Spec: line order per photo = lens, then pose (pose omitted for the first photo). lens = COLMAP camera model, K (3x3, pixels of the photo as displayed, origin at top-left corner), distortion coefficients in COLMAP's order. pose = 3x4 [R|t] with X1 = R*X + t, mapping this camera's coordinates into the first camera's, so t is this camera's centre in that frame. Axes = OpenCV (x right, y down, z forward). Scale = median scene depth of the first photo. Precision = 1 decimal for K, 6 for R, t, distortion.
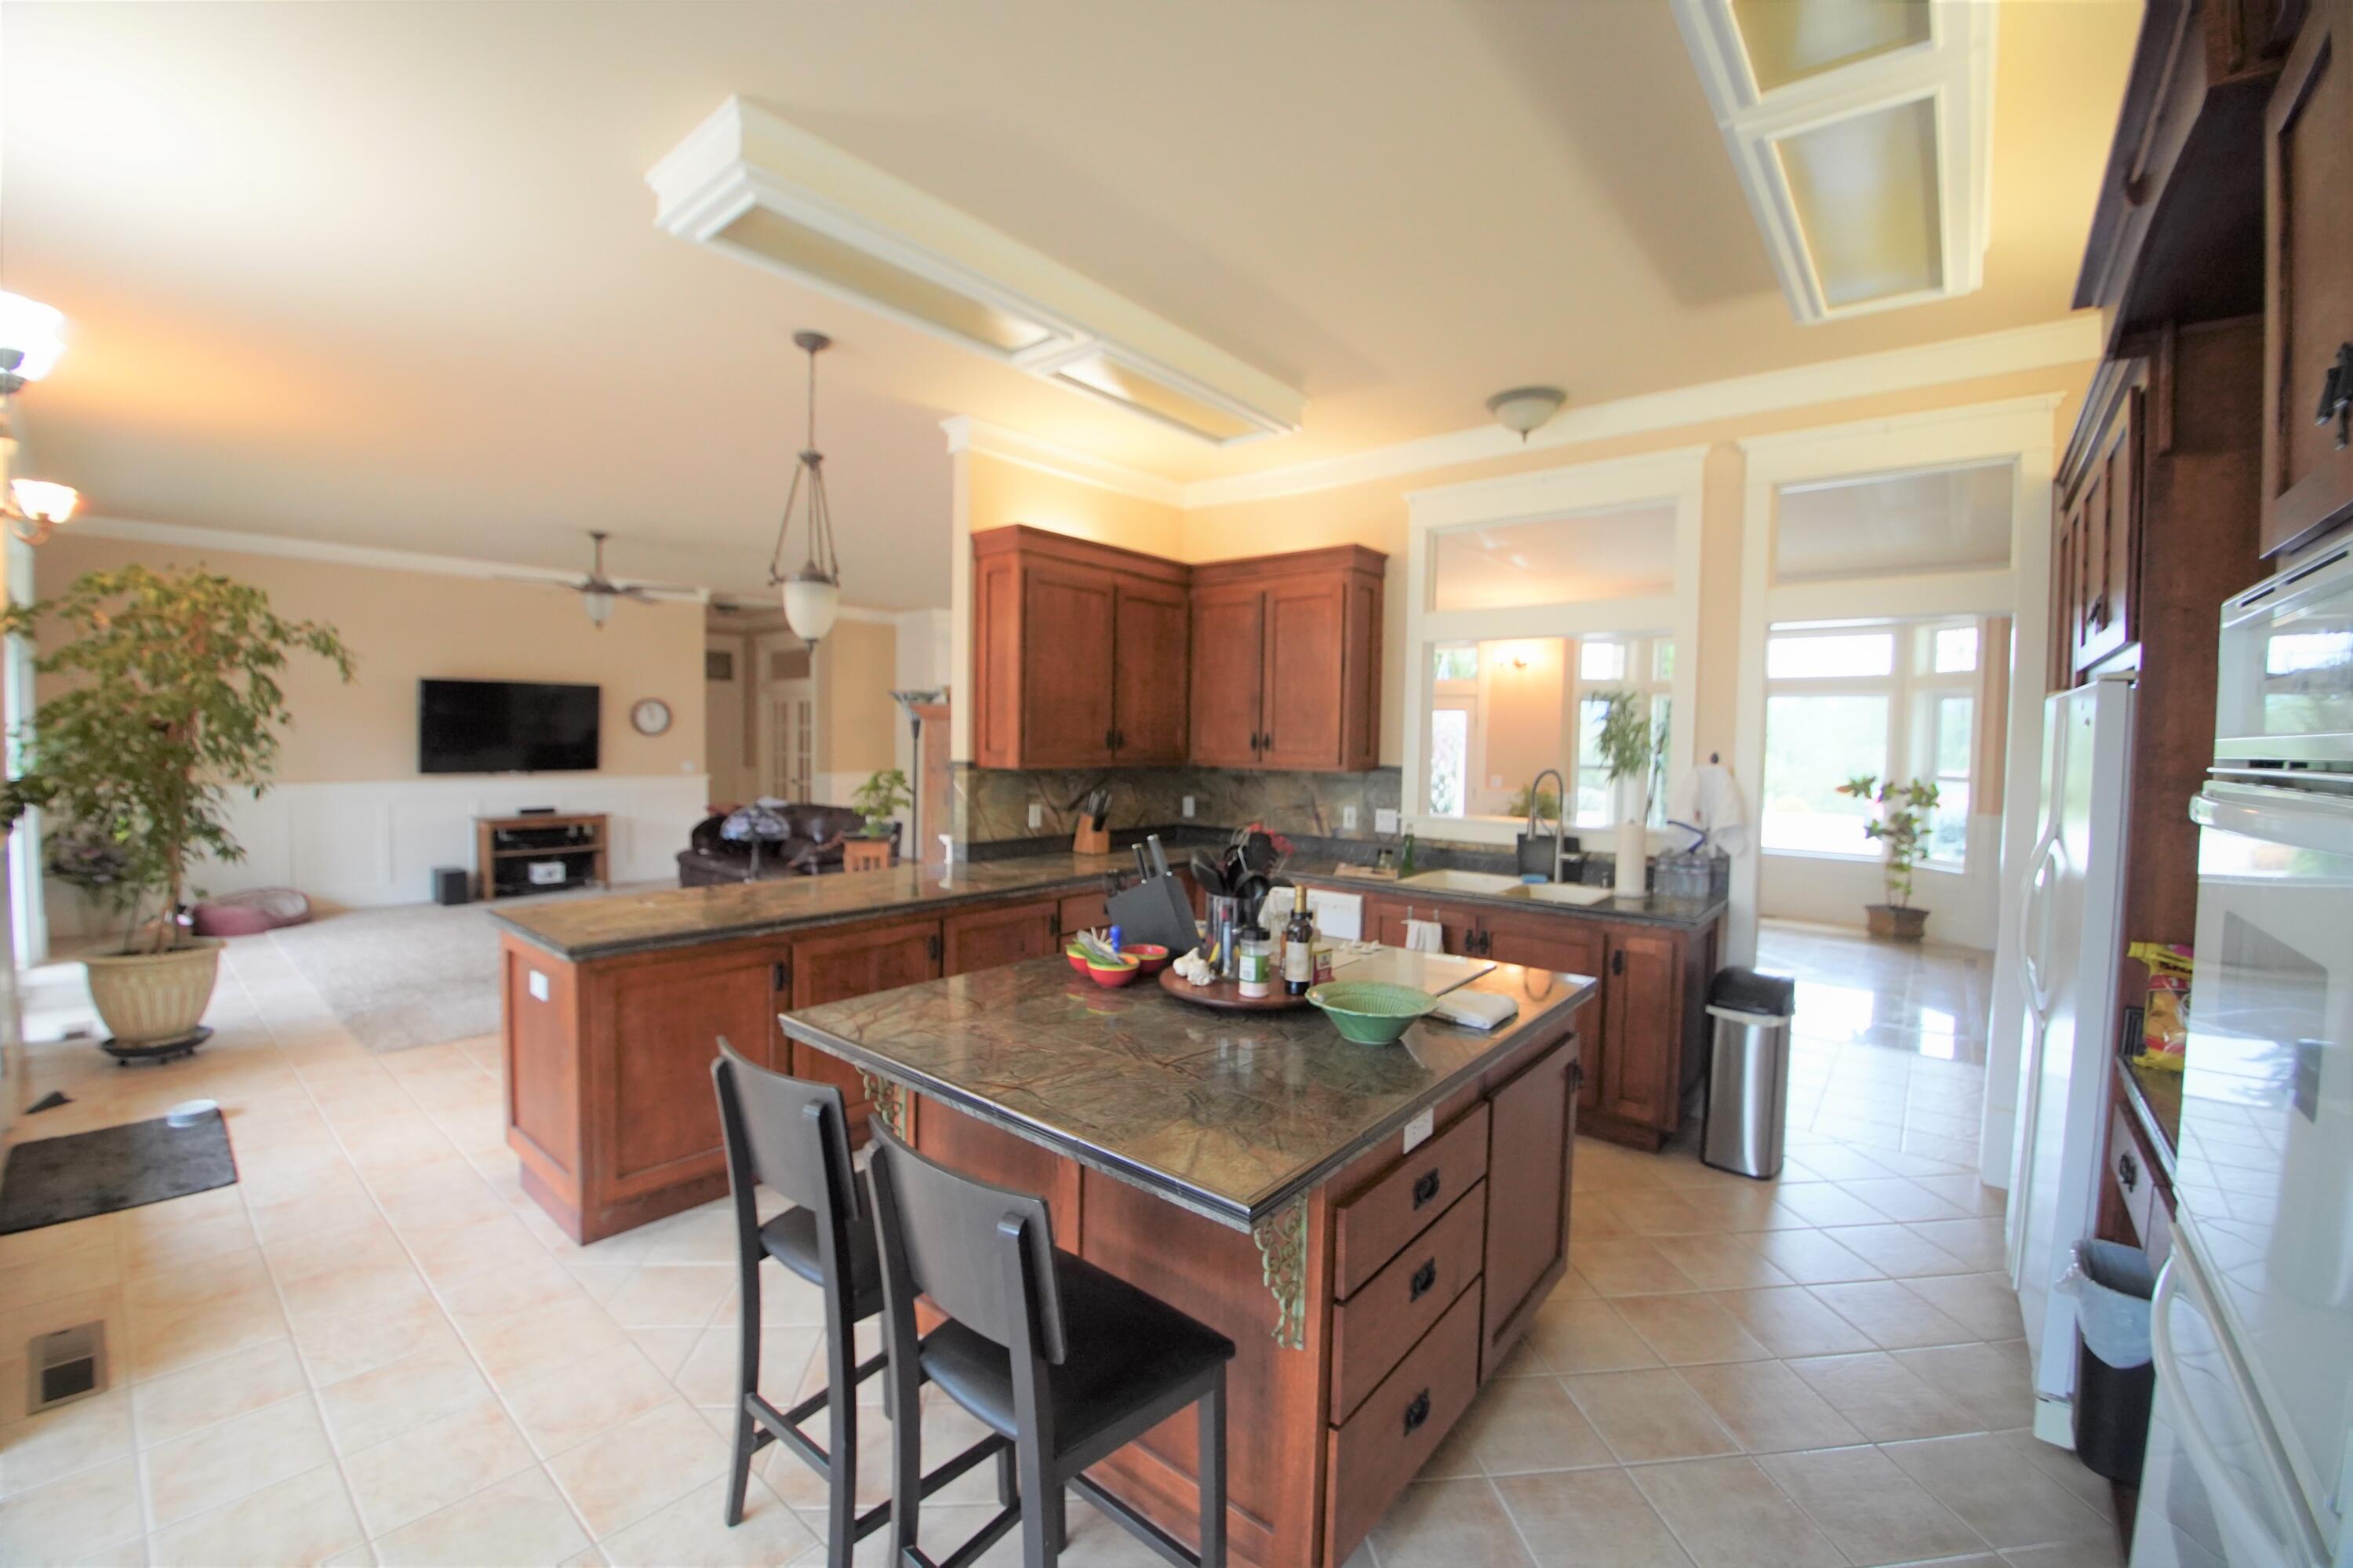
lens RADIAL K [[950.9, 0, 1176.5], [0, 950.9, 784.0], [0, 0, 1]] dist [-0.044242, -0.000103]
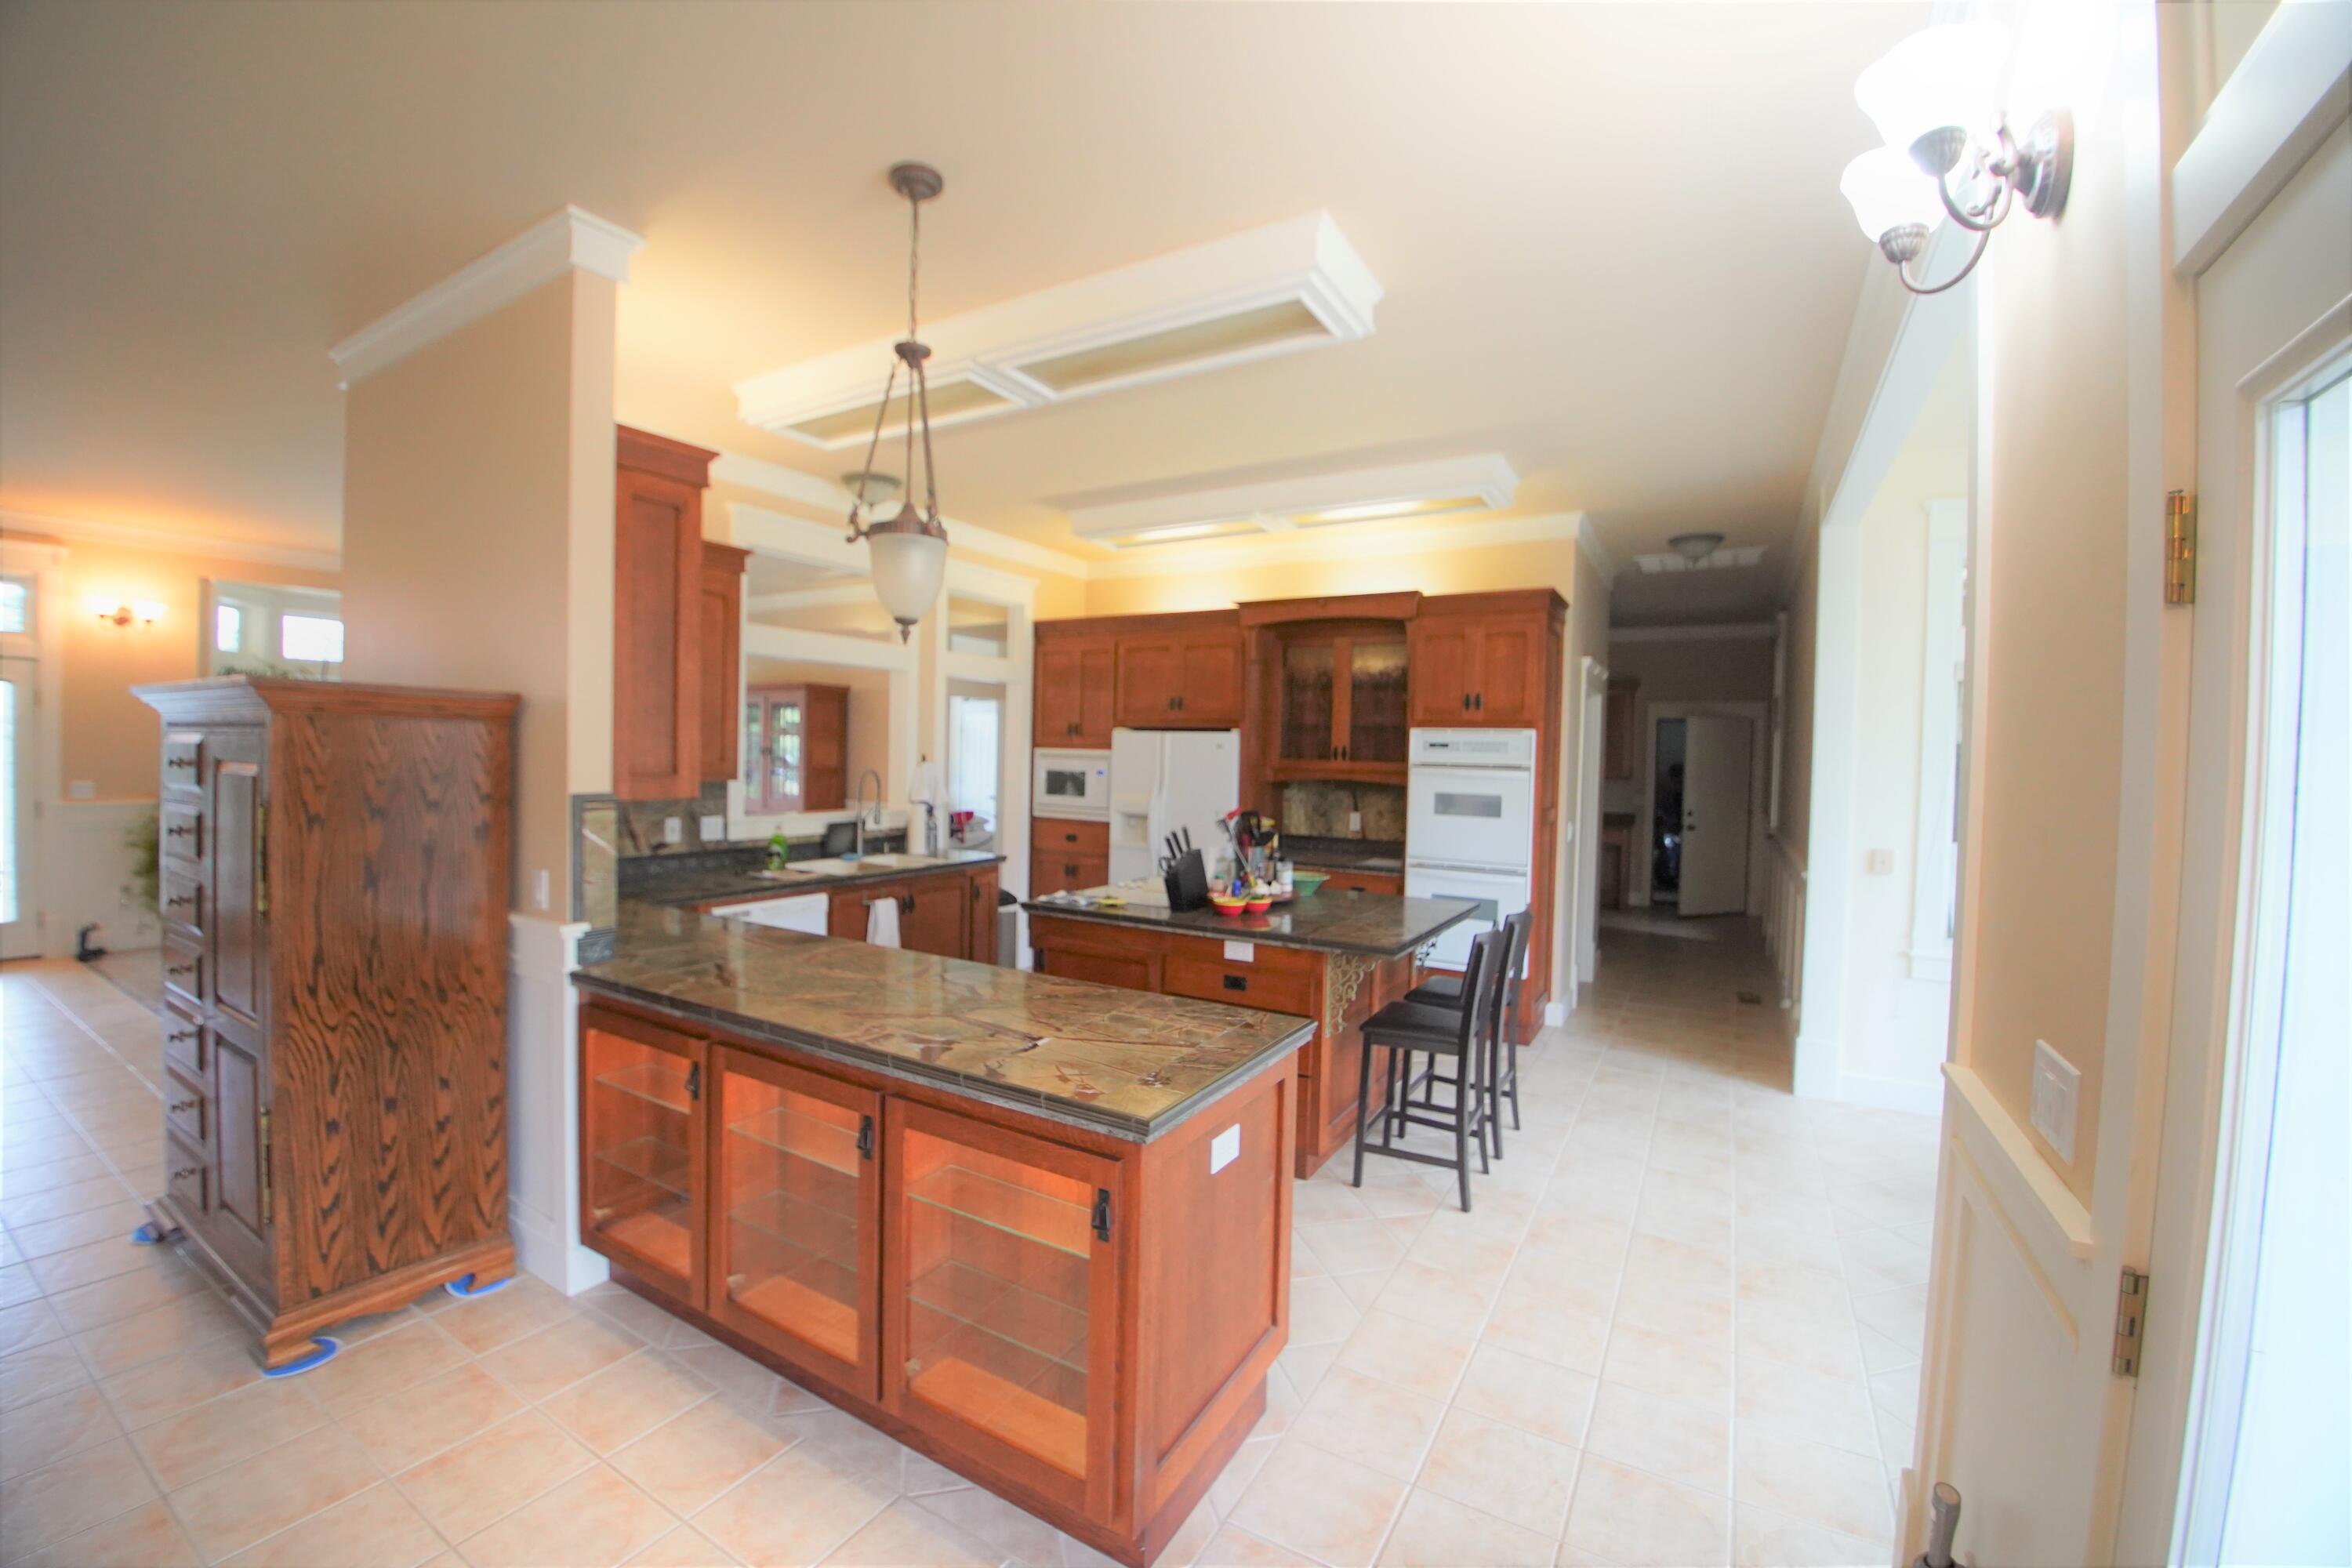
lens RADIAL K [[950.5, 0, 1176.0], [0, 950.5, 784.0], [0, 0, 1]] dist [-0.044242, -0.000103]
pose [[-0.167603, -0.054005, 0.984374, -0.769151], [0.022284, 0.998036, 0.058549, -0.050362], [-0.985603, 0.031749, -0.166070, 0.654507]]
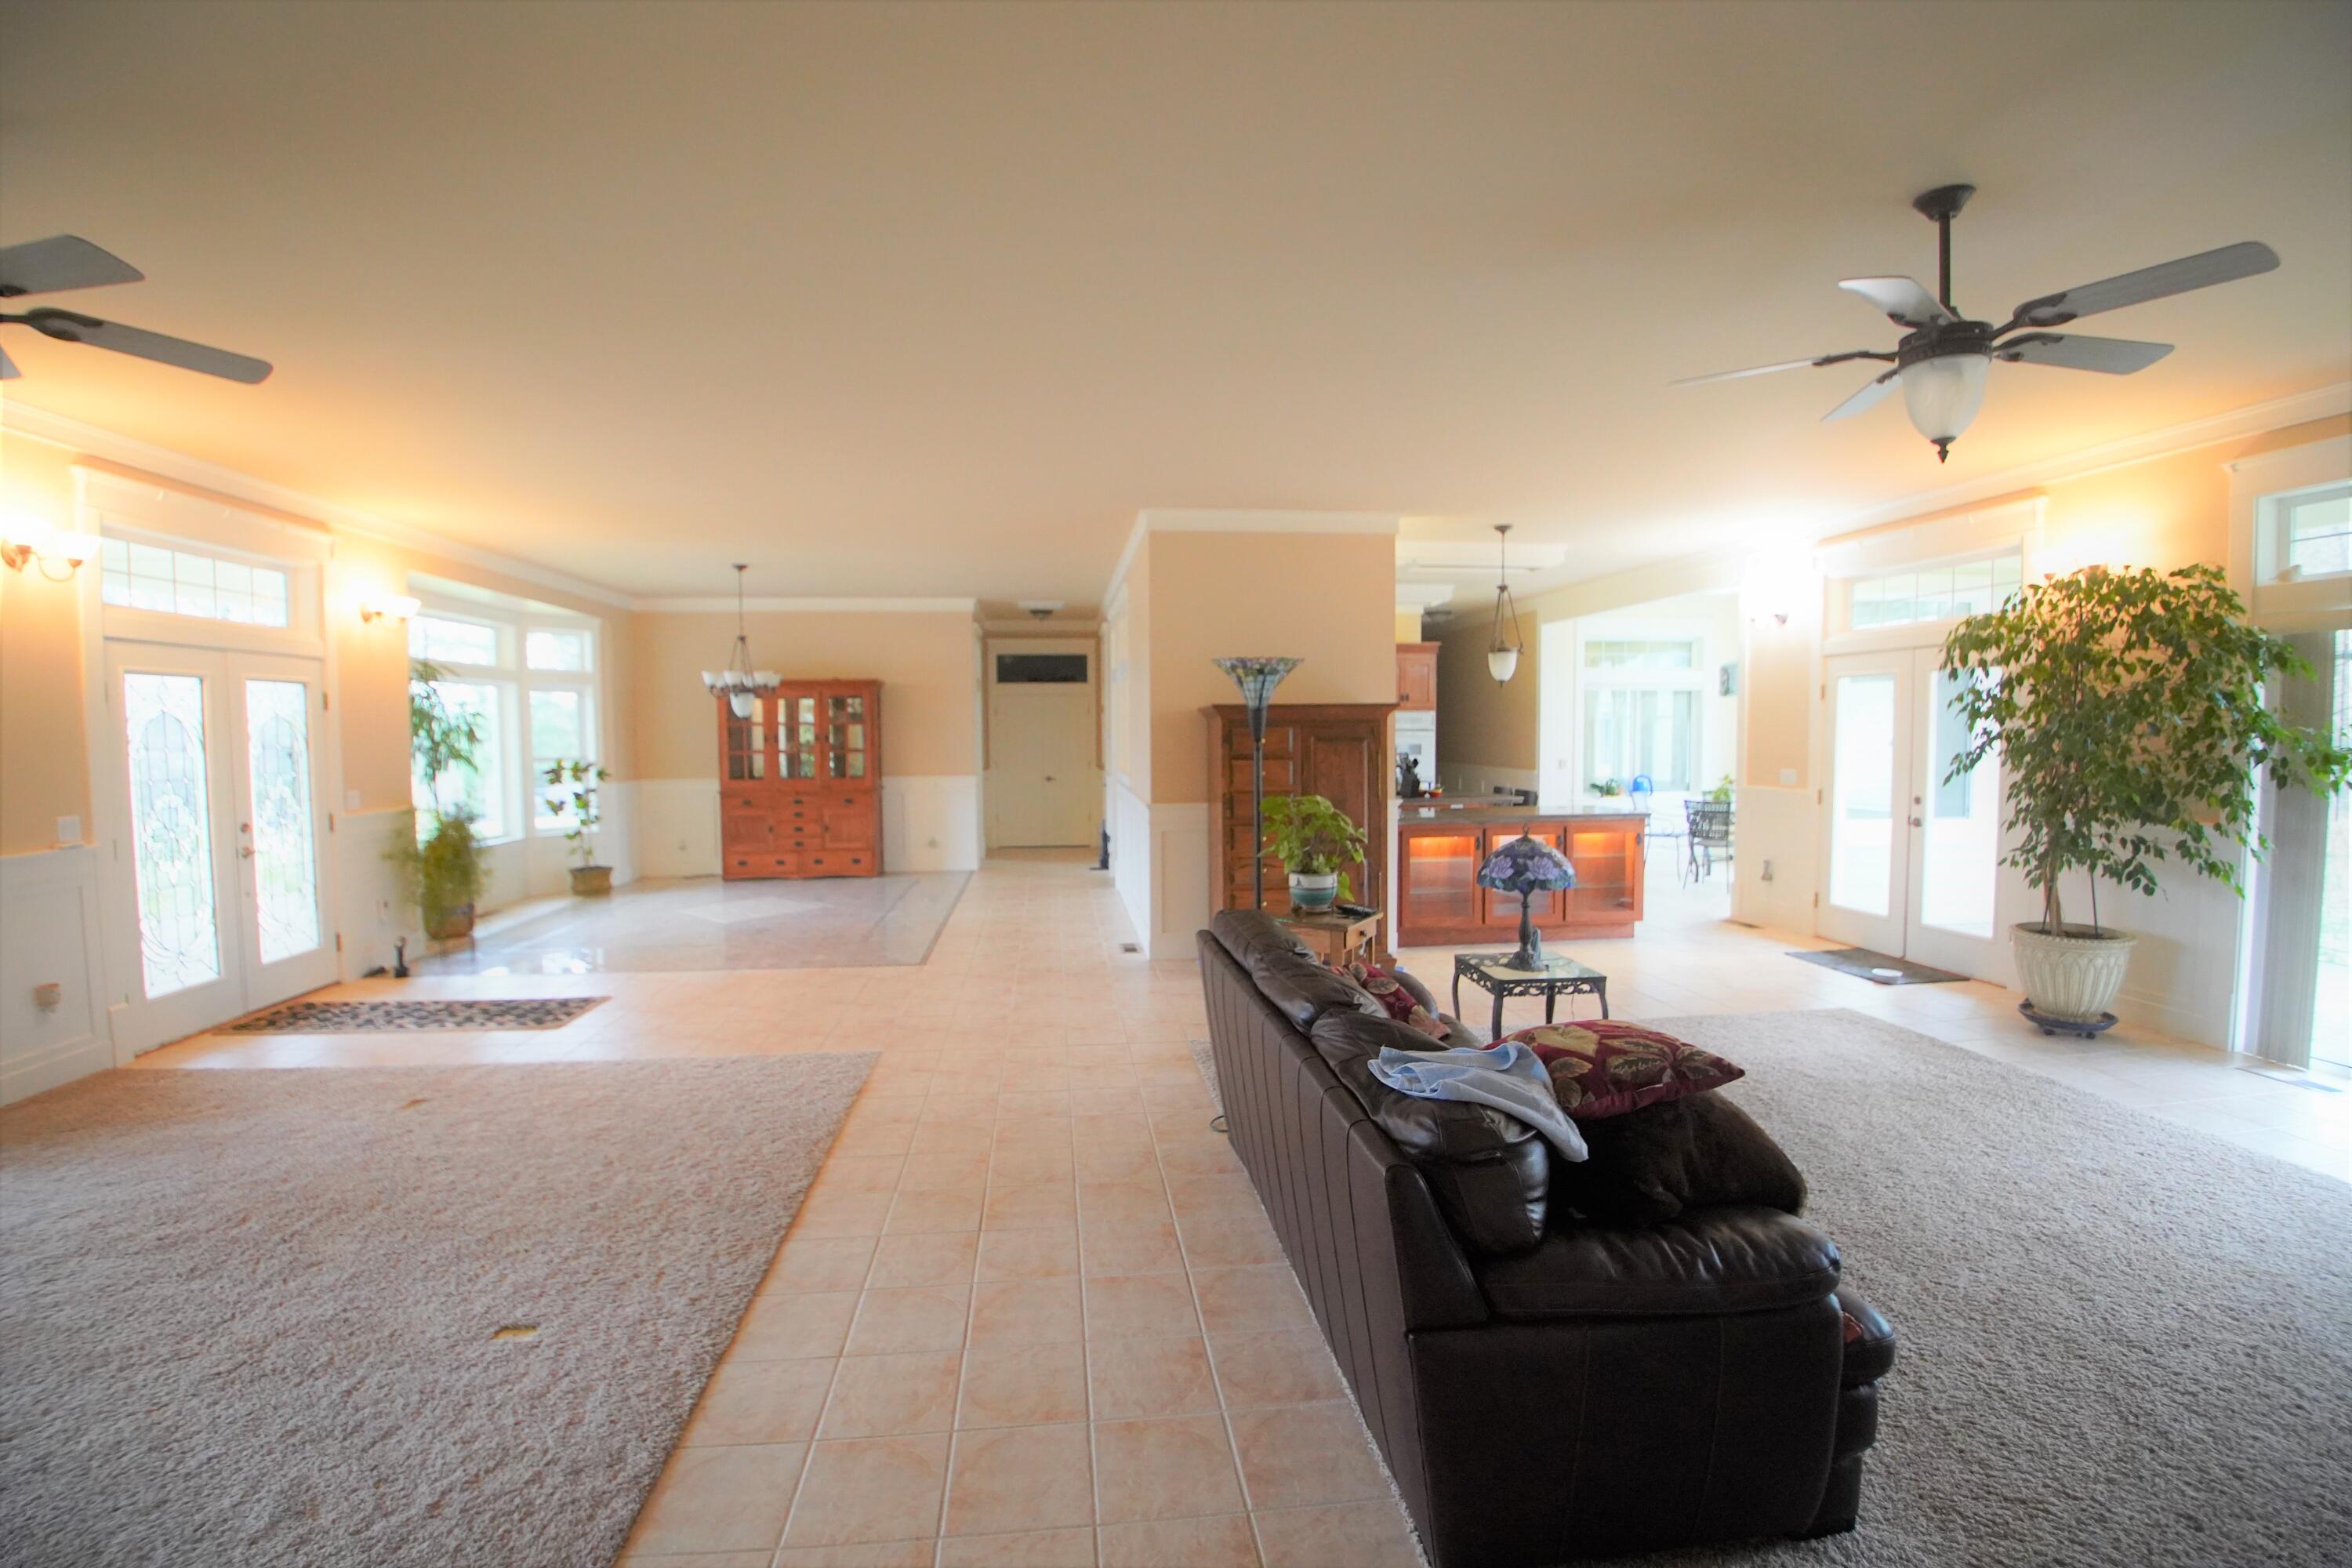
lens RADIAL K [[997.3, 0, 1165.4], [0, 997.3, 793.4], [0, 0, 1]] dist [-0.043307, -0.000032]
pose [[-0.727063, -0.055473, 0.684326, -0.911085], [0.028625, 0.993415, 0.110941, -0.117832], [-0.685973, 0.100250, -0.720687, 2.070847]]
